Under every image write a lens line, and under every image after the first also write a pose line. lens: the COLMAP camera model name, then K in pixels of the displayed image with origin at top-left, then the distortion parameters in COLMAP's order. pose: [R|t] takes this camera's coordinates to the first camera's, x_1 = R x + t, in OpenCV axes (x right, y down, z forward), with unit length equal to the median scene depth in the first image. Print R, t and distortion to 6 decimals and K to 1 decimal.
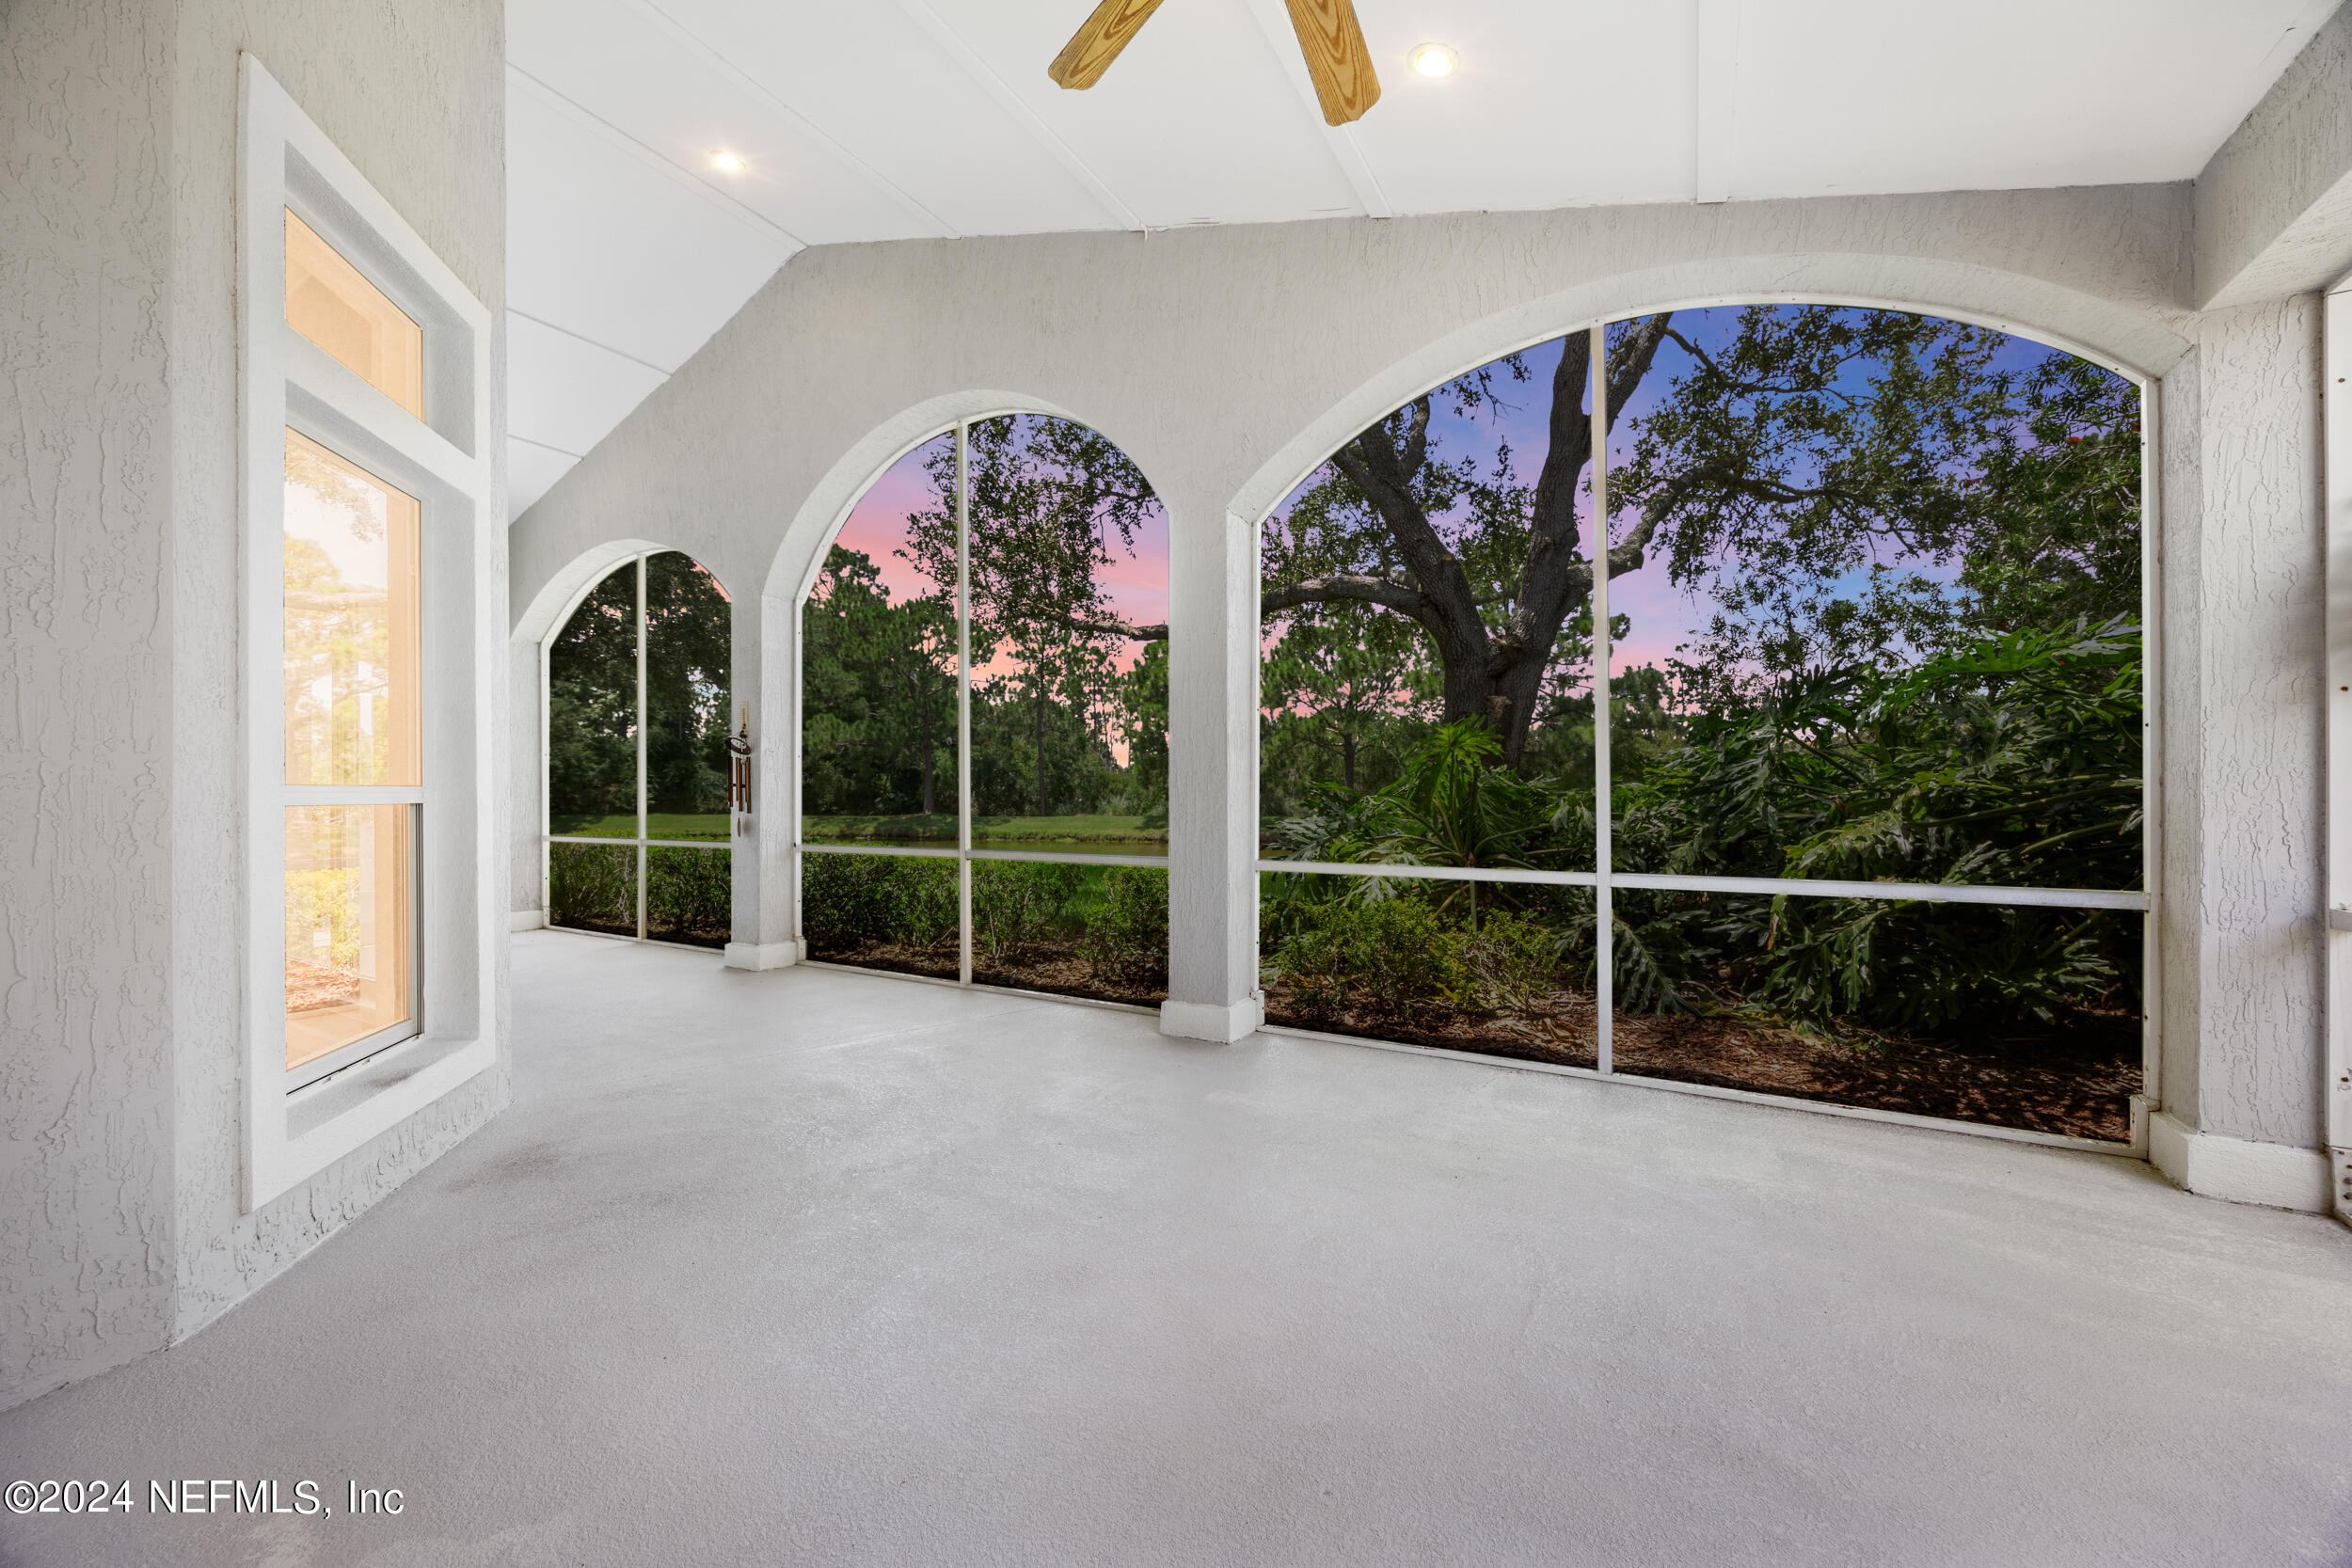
lens RADIAL K [[897.2, 0, 1171.7], [0, 897.2, 795.5], [0, 0, 1]] dist [-0.000980, -0.000168]
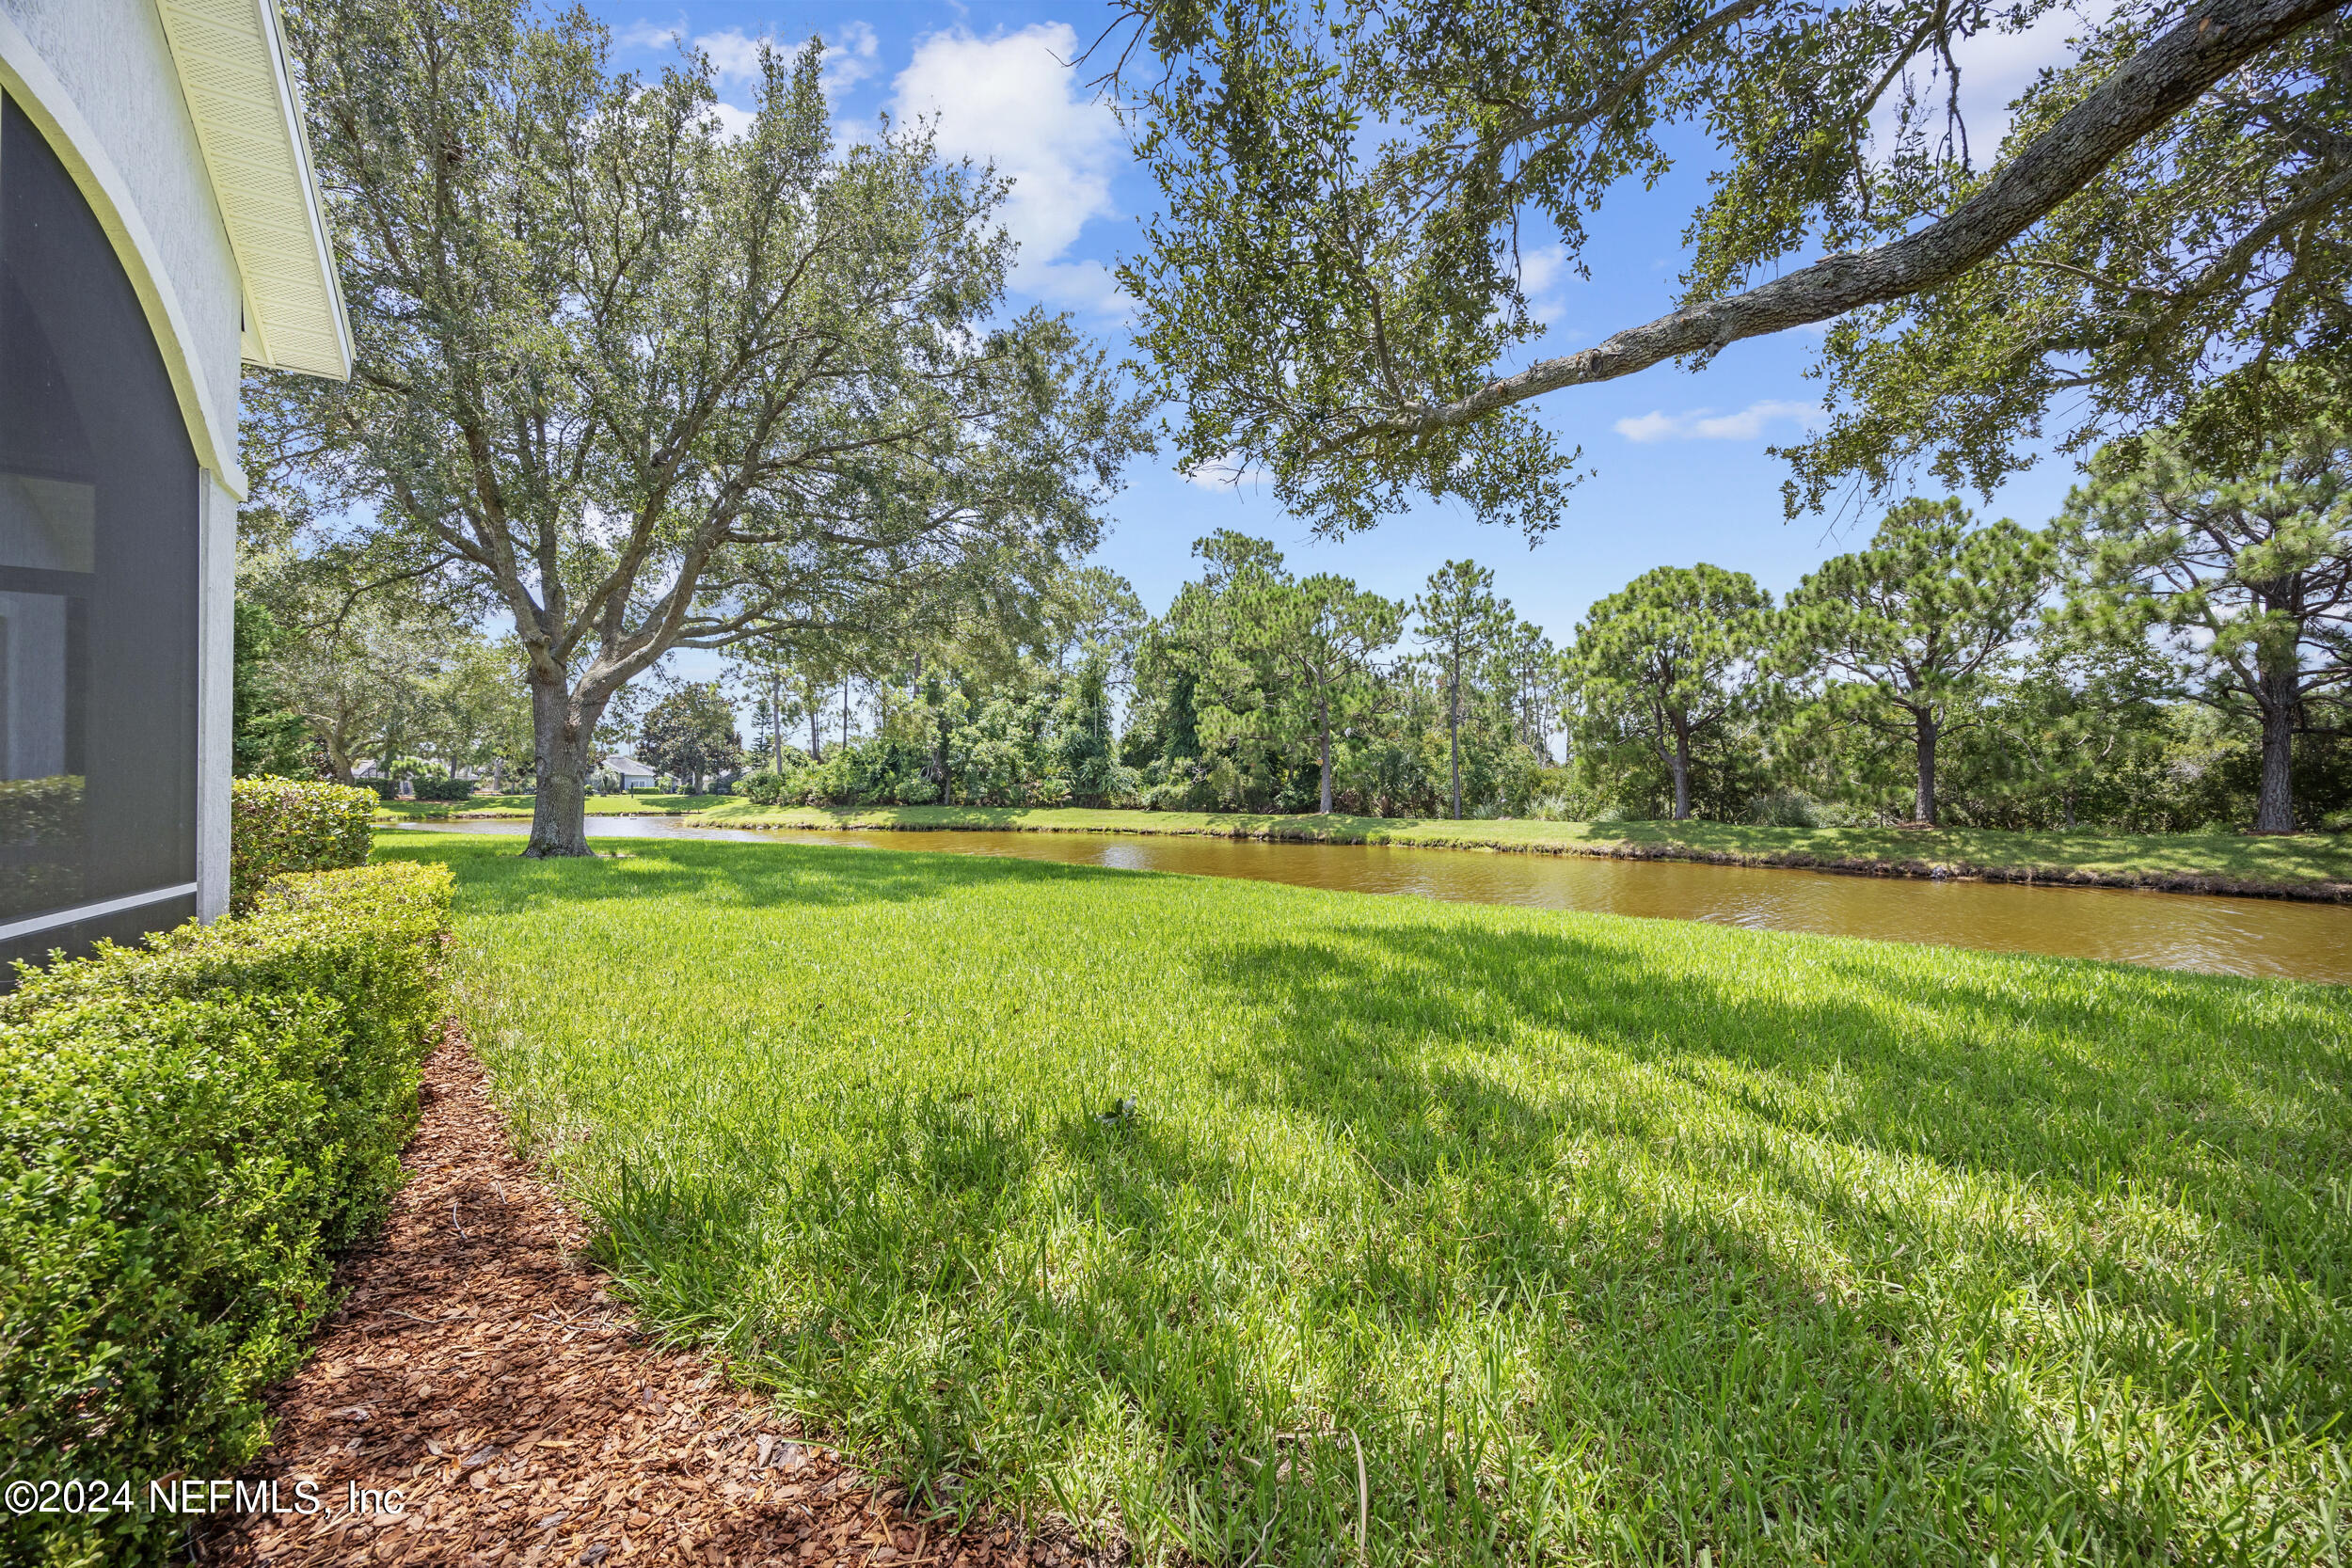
lens RADIAL K [[889.8, 0, 1170.1], [0, 889.8, 784.6], [0, 0, 1]] dist [-0.002851, -0.000149]
pose [[0.892692, 0.005670, -0.450632, -0.006634], [-0.009870, 0.999927, -0.006971, -0.001253], [0.450559, 0.010671, 0.892683, 0.123948]]
